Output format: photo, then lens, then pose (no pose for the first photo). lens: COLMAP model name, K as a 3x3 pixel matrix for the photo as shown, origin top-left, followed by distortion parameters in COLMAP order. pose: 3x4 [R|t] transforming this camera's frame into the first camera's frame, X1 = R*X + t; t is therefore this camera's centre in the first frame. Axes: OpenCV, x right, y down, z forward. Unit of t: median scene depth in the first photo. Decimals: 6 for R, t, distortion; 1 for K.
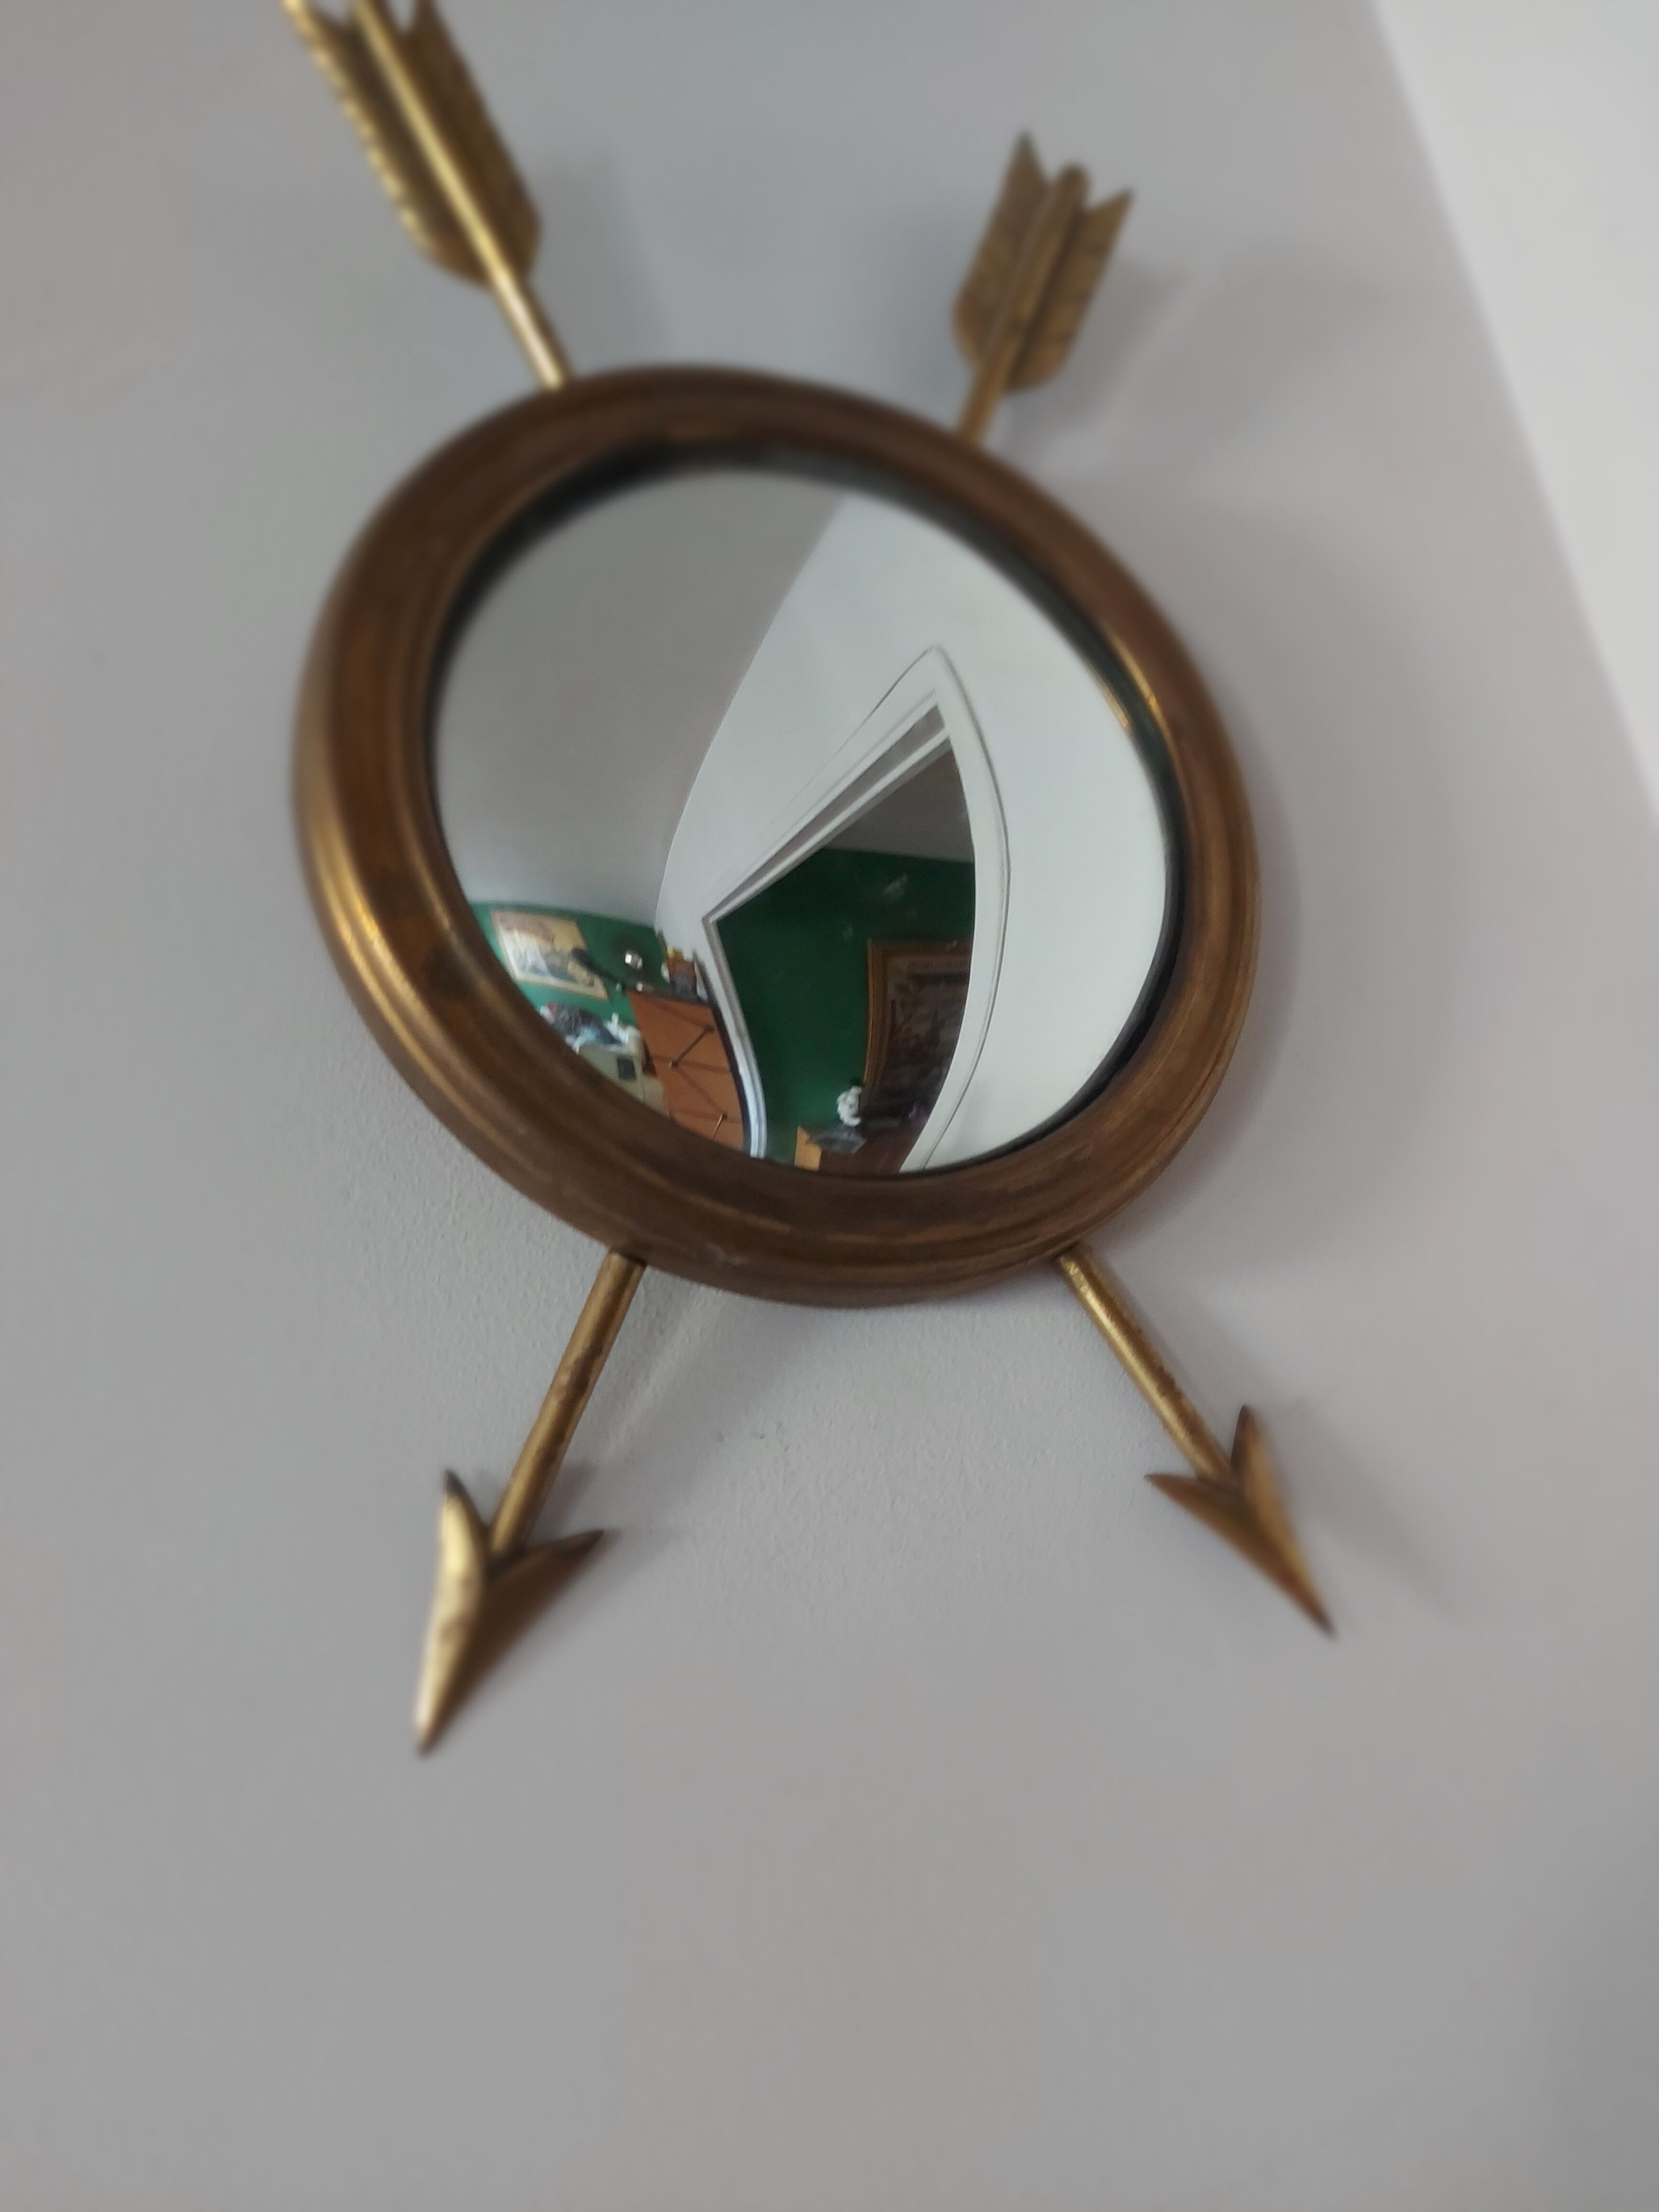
lens RADIAL K [[1565.3, 0, 824.7], [0, 1565.3, 1085.1], [0, 0, 1]] dist [0.070989, -0.062584]
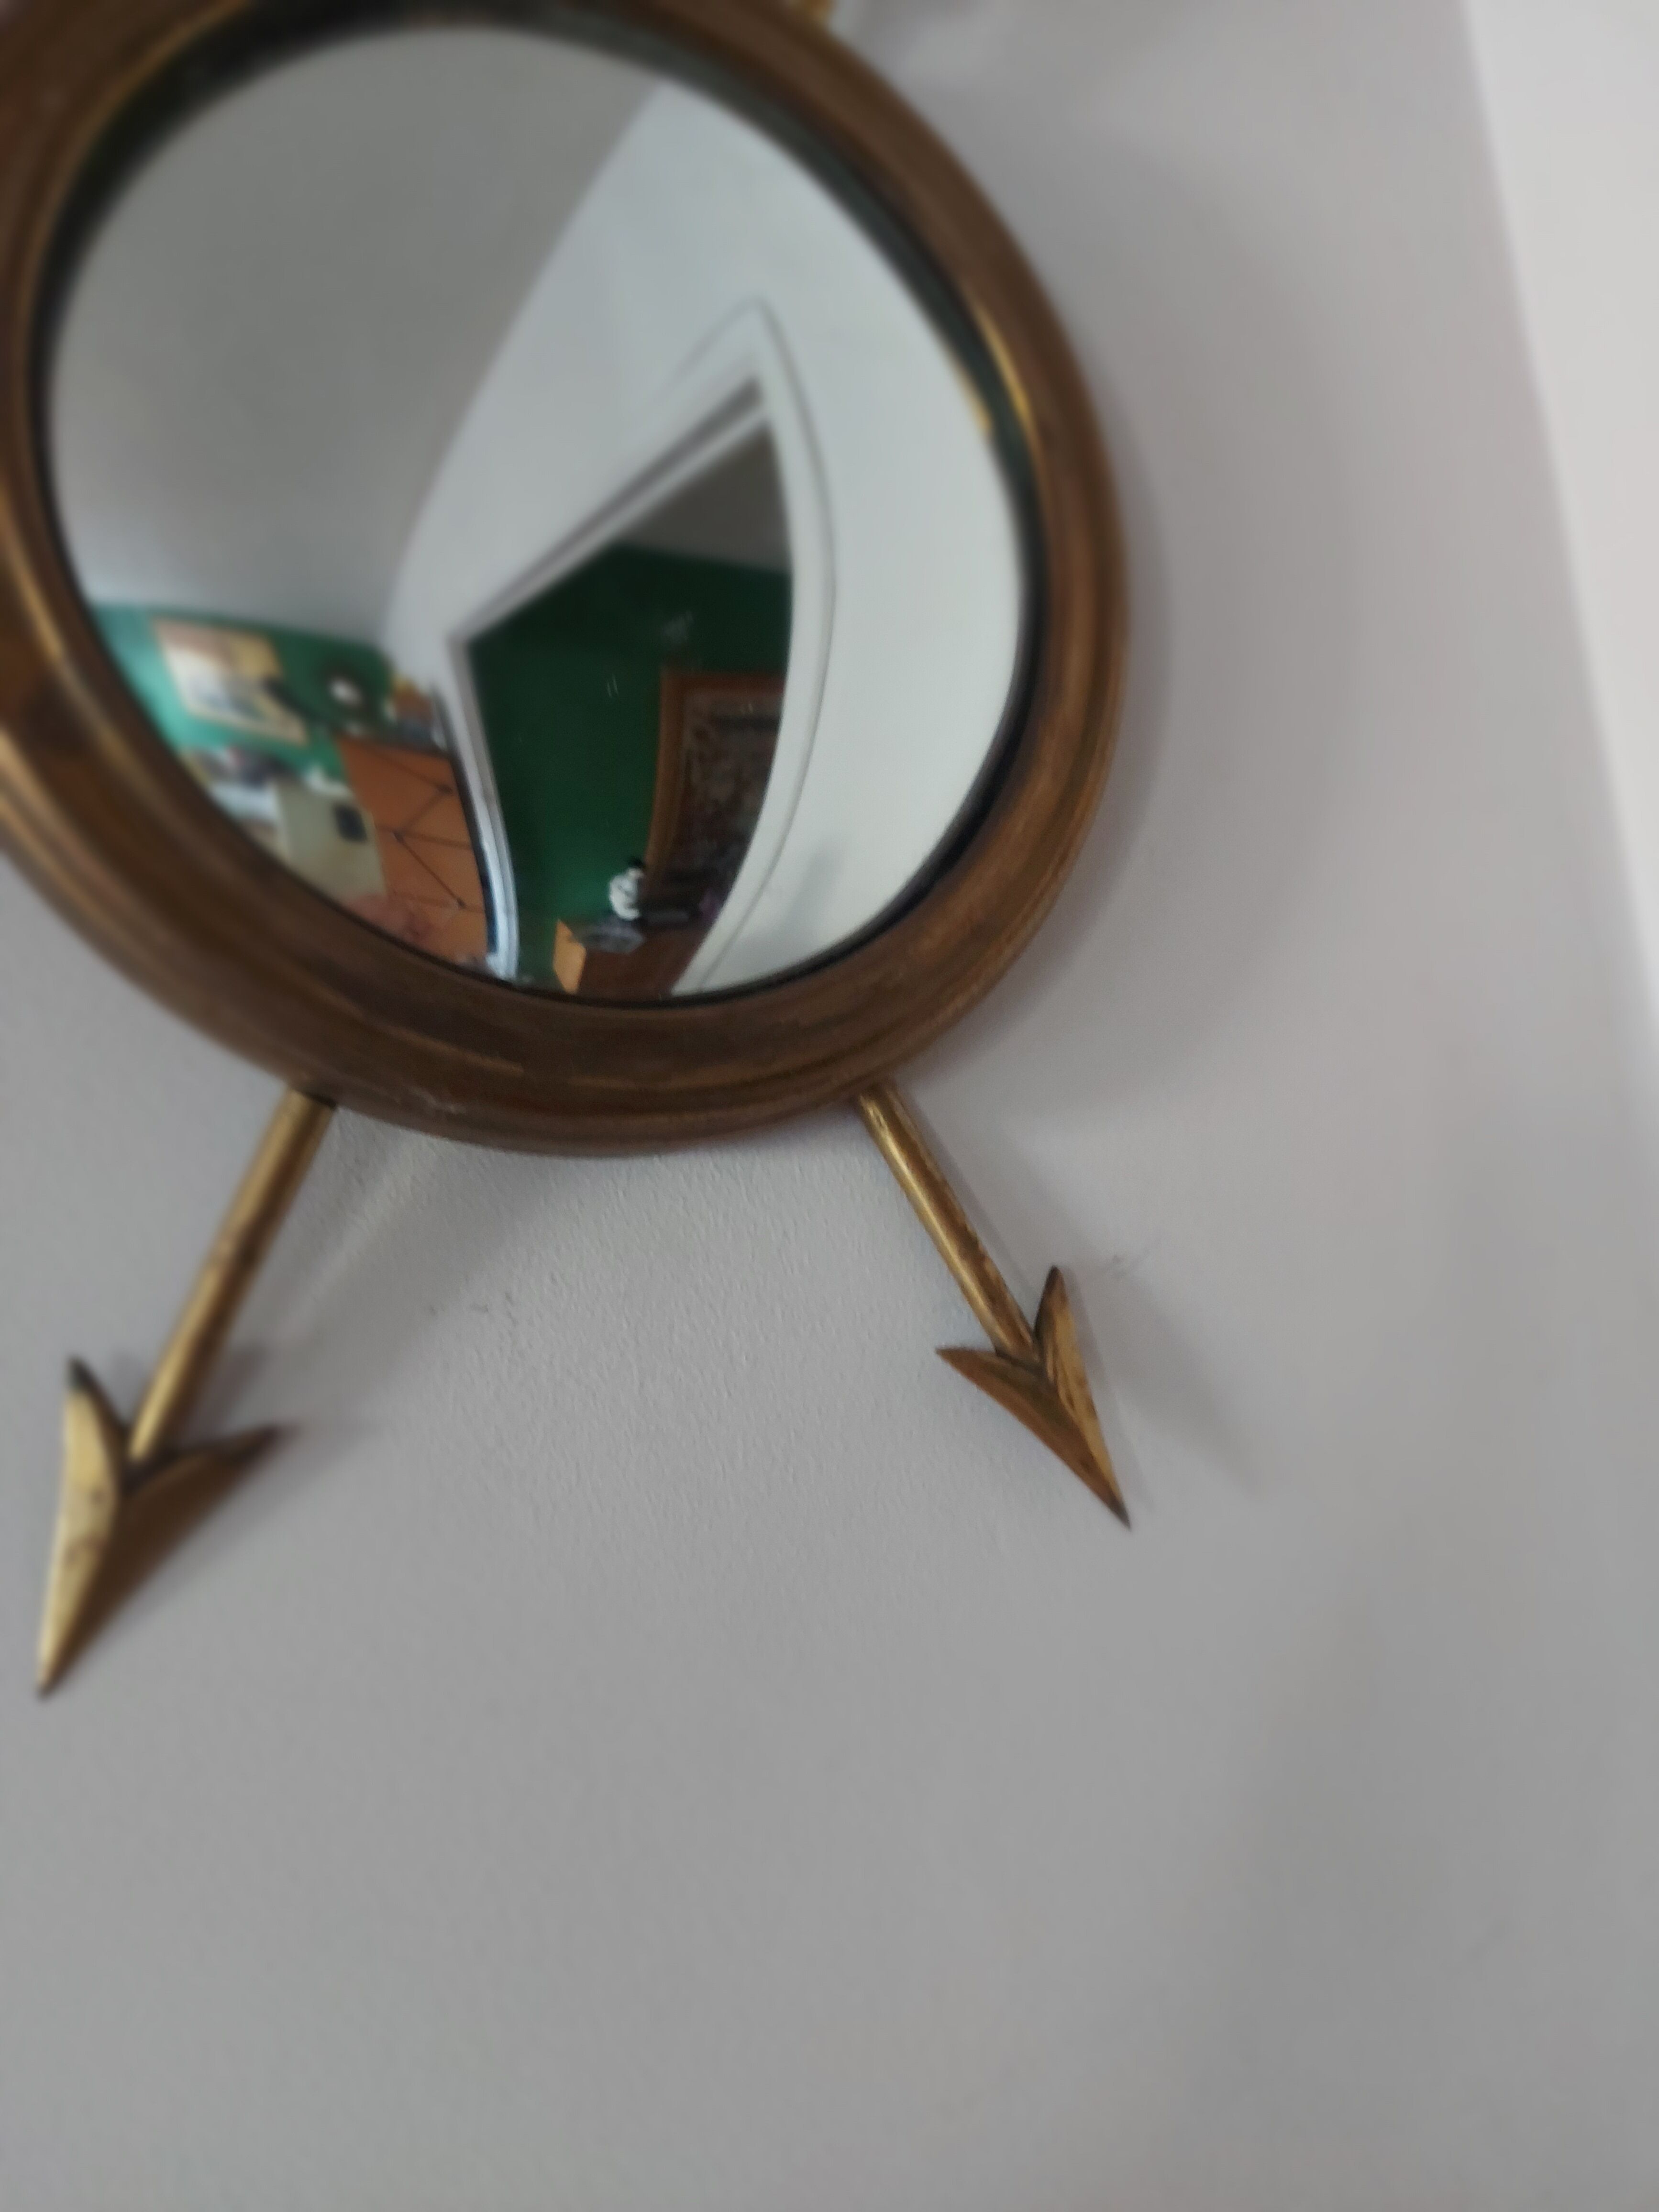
lens RADIAL K [[1565.3, 0, 808.7], [0, 1565.3, 1076.9], [0, 0, 1]] dist [0.070989, -0.062584]
pose [[0.993976, 0.037629, 0.102936, 0.036899], [-0.056250, 0.981226, 0.184474, -0.054612], [-0.094062, -0.189153, 0.977432, 0.183242]]
